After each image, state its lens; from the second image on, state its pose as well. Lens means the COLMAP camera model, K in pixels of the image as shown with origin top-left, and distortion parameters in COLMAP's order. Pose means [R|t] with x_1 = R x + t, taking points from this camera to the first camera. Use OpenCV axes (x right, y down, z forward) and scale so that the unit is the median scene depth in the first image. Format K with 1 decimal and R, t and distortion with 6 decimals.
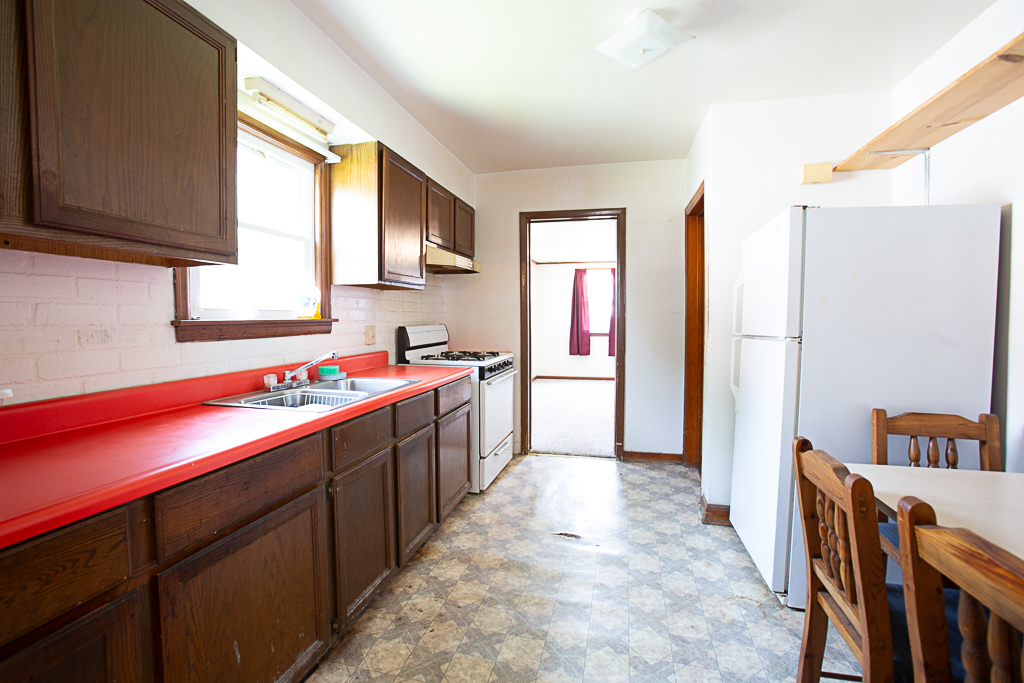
lens RADIAL K [[461.9, 0, 504.7], [0, 461.9, 335.8], [0, 0, 1]] dist [-0.082700, 0.031649]
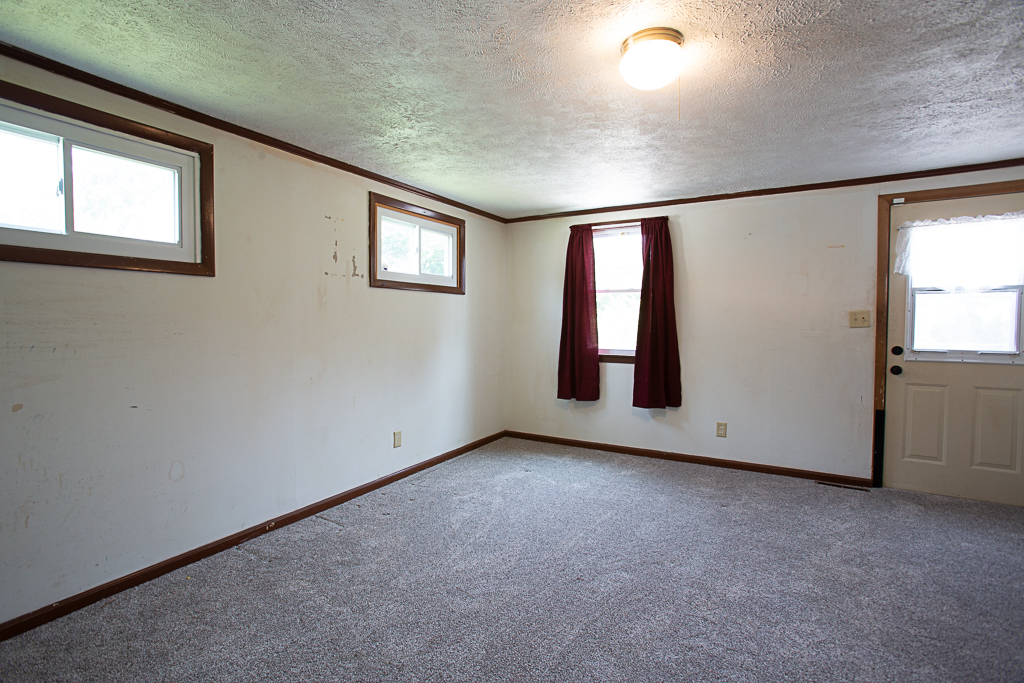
lens RADIAL K [[461.9, 0, 504.7], [0, 461.9, 335.8], [0, 0, 1]] dist [-0.082700, 0.031649]
pose [[0.957752, 0.012025, -0.287344, 0.232830], [-0.015072, 0.999851, -0.008395, -0.021523], [0.287200, 0.012372, 0.957791, 0.512627]]
